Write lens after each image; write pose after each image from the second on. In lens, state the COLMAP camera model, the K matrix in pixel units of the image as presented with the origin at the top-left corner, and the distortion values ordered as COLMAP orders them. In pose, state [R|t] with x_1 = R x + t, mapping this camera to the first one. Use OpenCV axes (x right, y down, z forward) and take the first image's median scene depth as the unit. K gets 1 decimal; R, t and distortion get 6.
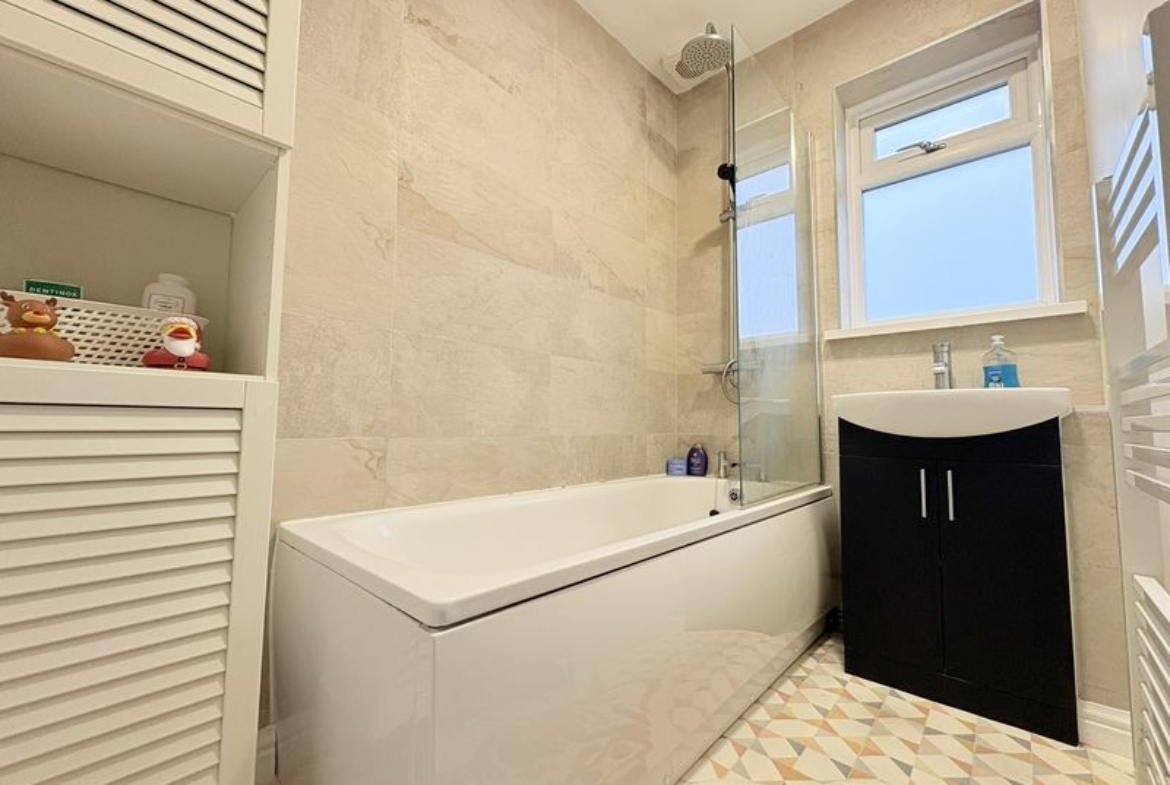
lens RADIAL K [[467.4, 0, 583.4], [0, 467.4, 391.4], [0, 0, 1]] dist [0.001197, -0.000303]
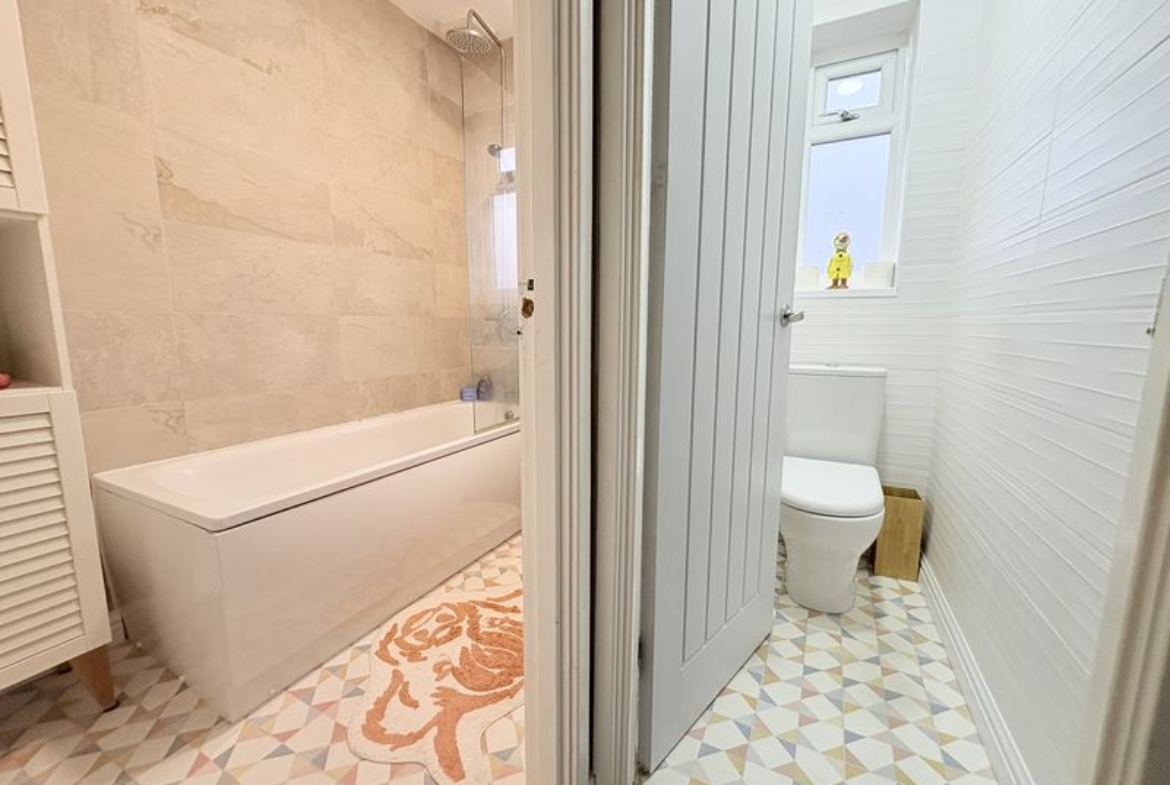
lens RADIAL K [[467.4, 0, 583.4], [0, 467.4, 391.4], [0, 0, 1]] dist [0.001197, -0.000303]
pose [[0.963748, -0.044556, 0.263069, 0.221294], [-0.013029, 0.976923, 0.213194, -0.157891], [-0.266498, -0.208893, 0.940927, -0.357675]]
